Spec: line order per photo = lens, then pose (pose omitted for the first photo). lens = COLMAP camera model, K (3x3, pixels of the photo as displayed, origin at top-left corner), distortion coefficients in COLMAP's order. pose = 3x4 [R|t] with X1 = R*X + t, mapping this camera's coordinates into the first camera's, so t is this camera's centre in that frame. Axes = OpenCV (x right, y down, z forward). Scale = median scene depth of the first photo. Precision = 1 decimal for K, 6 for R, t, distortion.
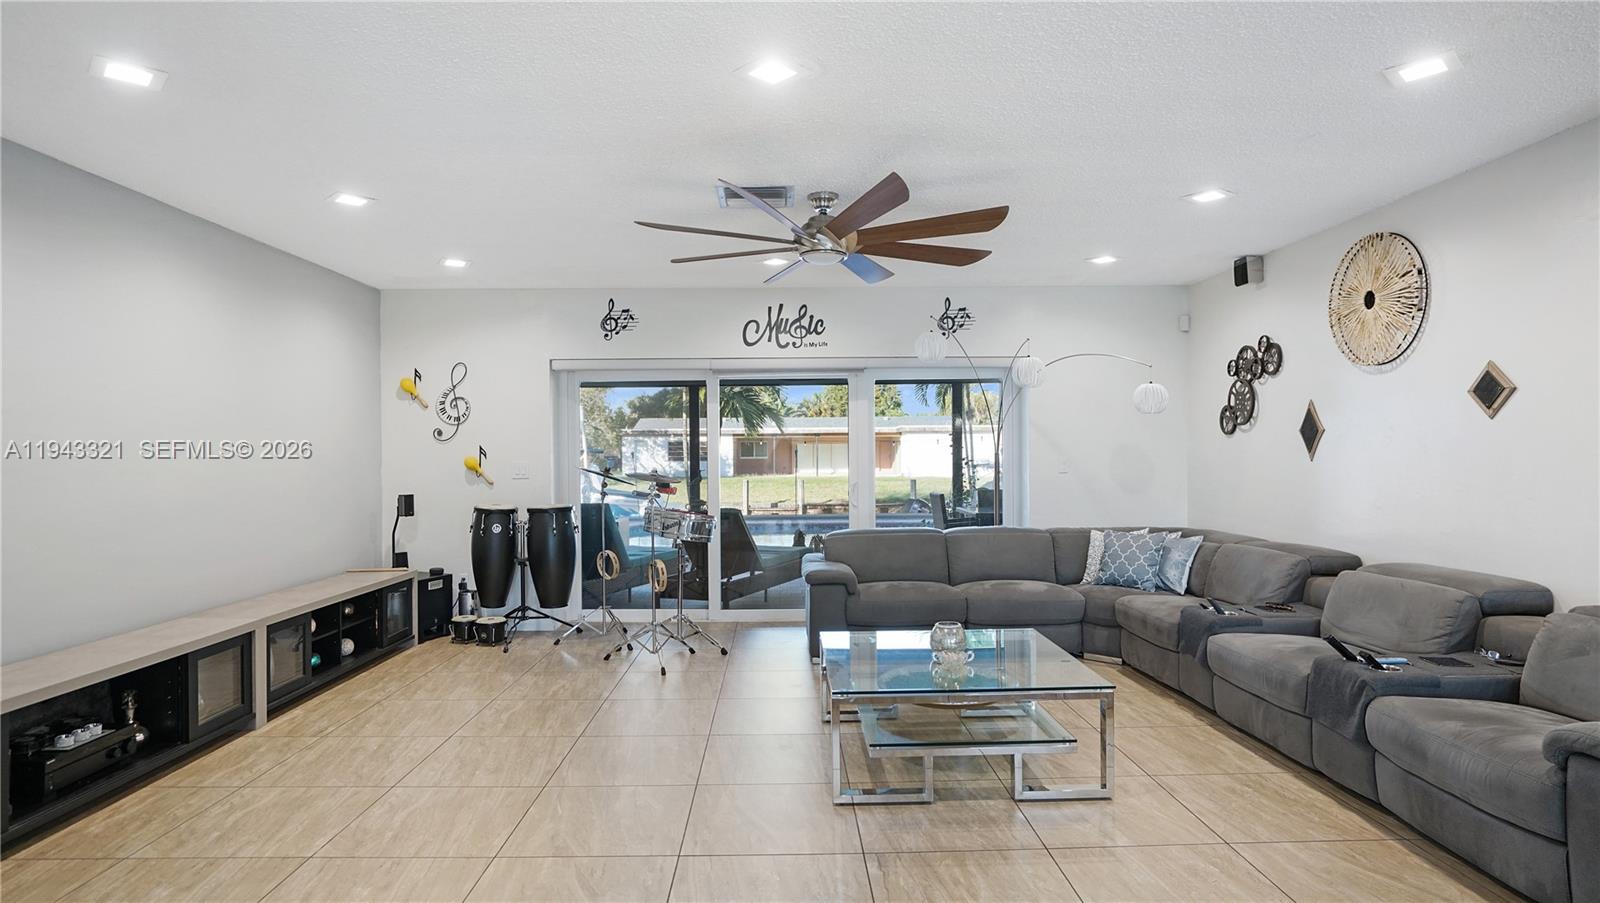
lens RADIAL K [[859.1, 0, 799.0], [0, 859.1, 462.0], [0, 0, 1]] dist [-0.031638, 0.001604]
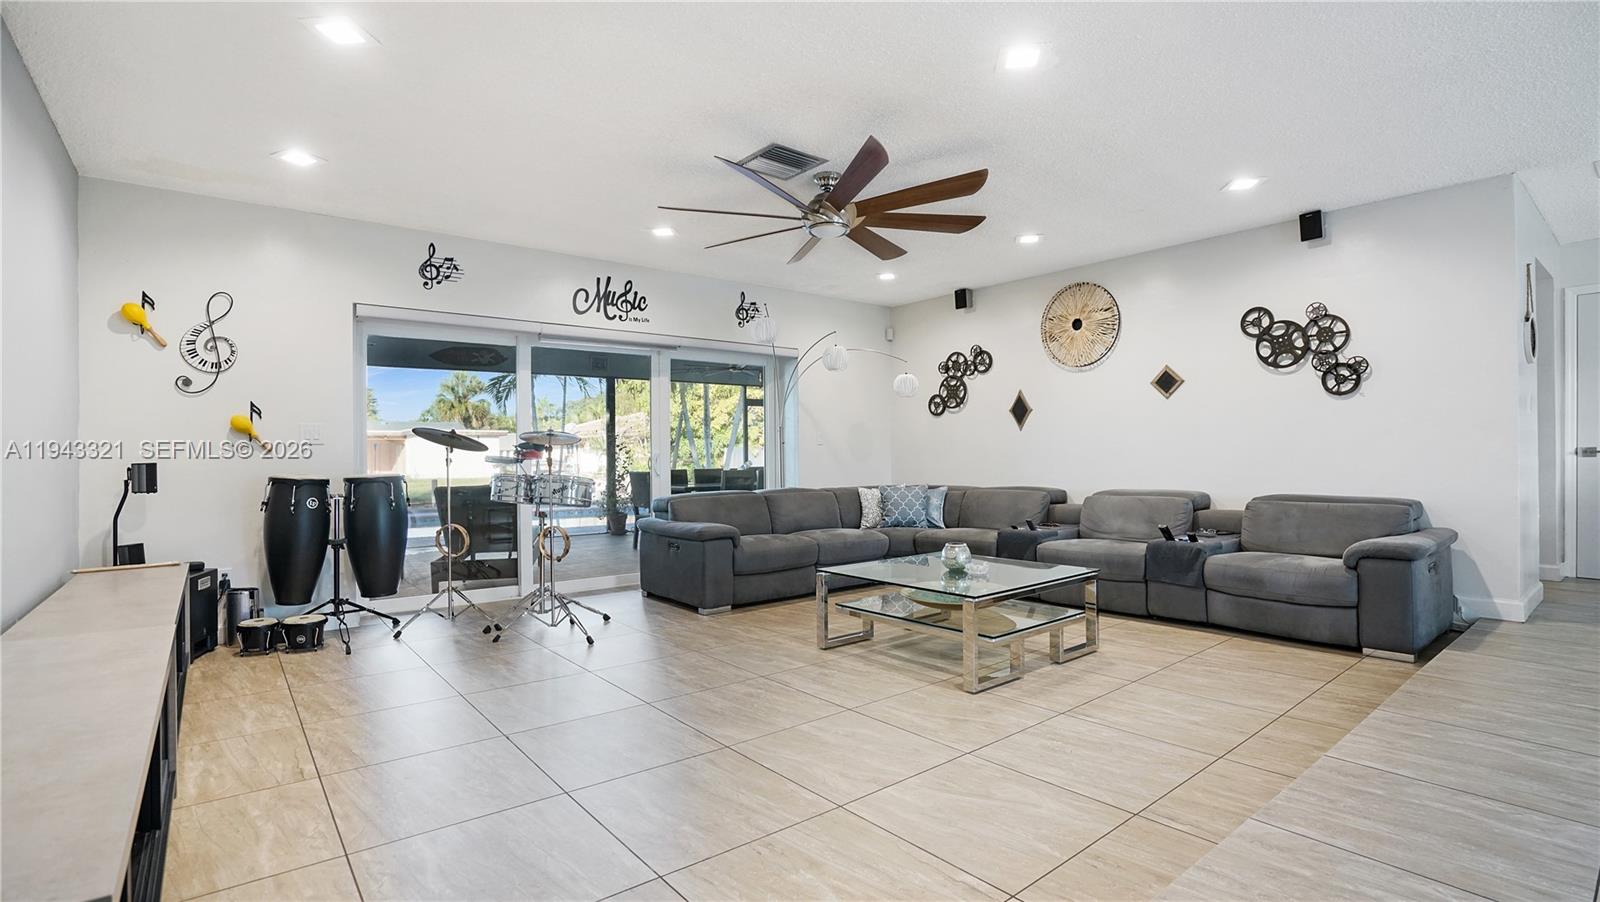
lens RADIAL K [[739.5, 0, 793.8], [0, 739.5, 450.9], [0, 0, 1]] dist [-0.037045, 0.004576]
pose [[0.790379, 0.005111, 0.612597, -0.404837], [0.008699, 0.999771, -0.019564, 0.045335], [-0.612556, 0.020792, 0.790153, 0.183252]]
